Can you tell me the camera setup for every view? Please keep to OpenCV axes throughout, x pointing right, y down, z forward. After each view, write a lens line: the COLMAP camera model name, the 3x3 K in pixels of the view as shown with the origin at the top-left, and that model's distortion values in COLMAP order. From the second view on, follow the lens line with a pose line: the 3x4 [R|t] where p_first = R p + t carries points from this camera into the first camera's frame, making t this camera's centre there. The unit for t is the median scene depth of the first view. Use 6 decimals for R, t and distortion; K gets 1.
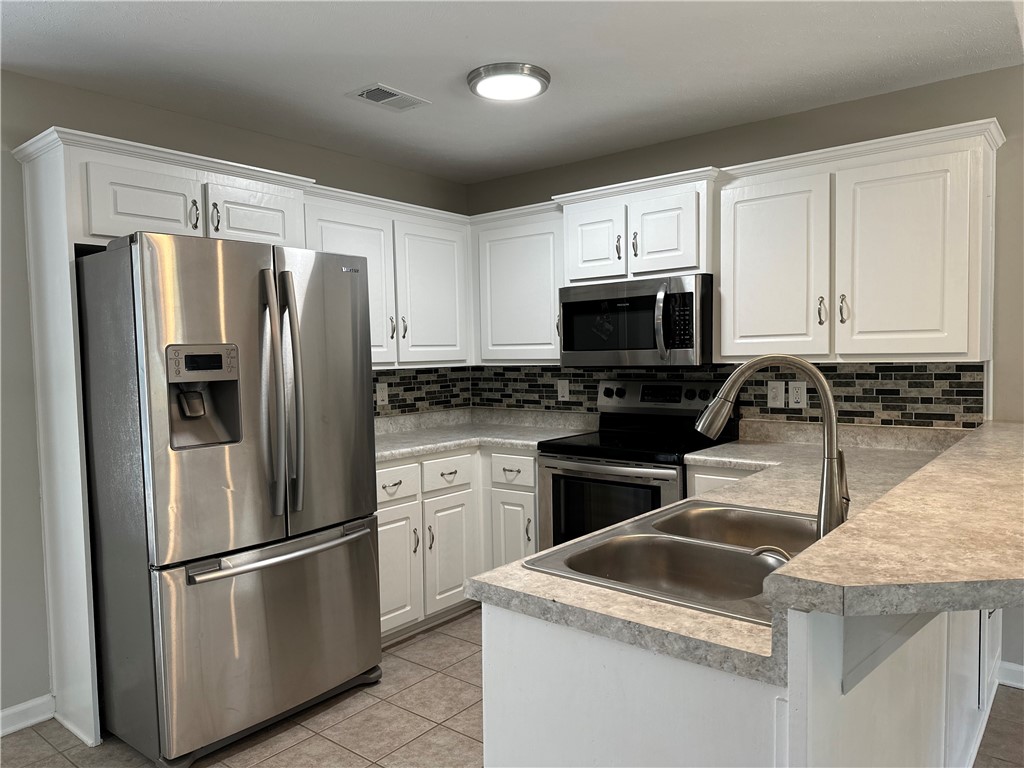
lens RADIAL K [[722.1, 0, 511.6], [0, 722.1, 387.7], [0, 0, 1]] dist [0.070096, -0.083737]
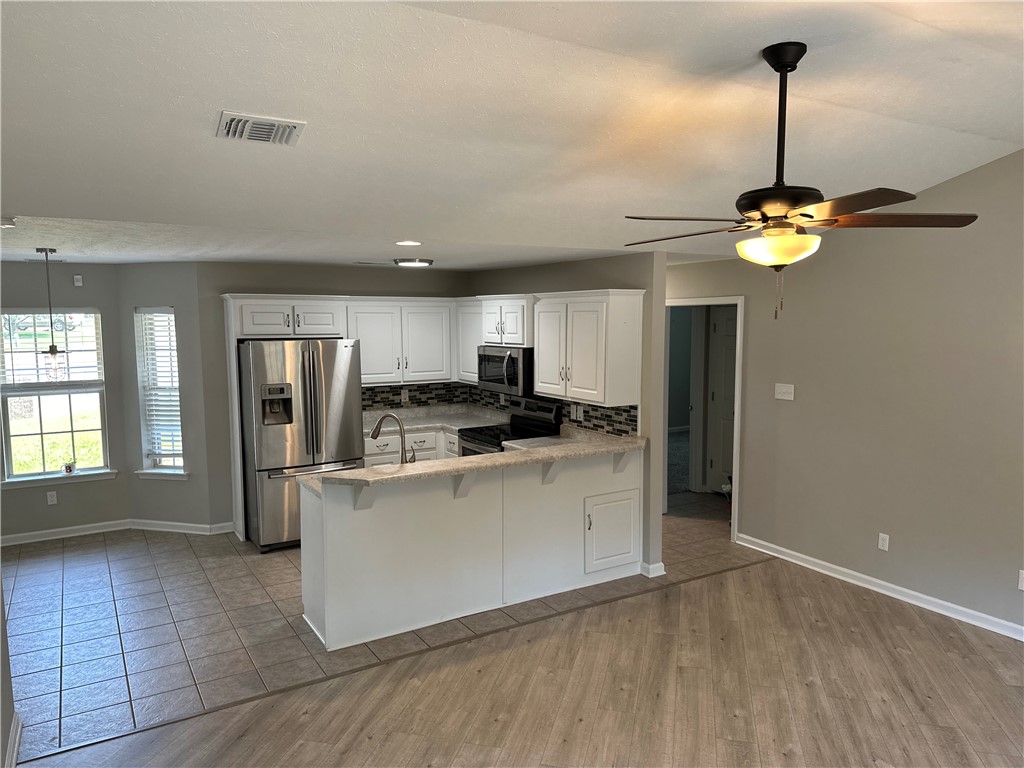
lens RADIAL K [[722.1, 0, 511.6], [0, 722.1, 387.7], [0, 0, 1]] dist [0.070096, -0.083737]
pose [[0.942877, 0.050887, -0.329232, 0.832686], [-0.032952, 0.997664, 0.059831, -0.159416], [0.331508, -0.045564, 0.942351, -0.774794]]
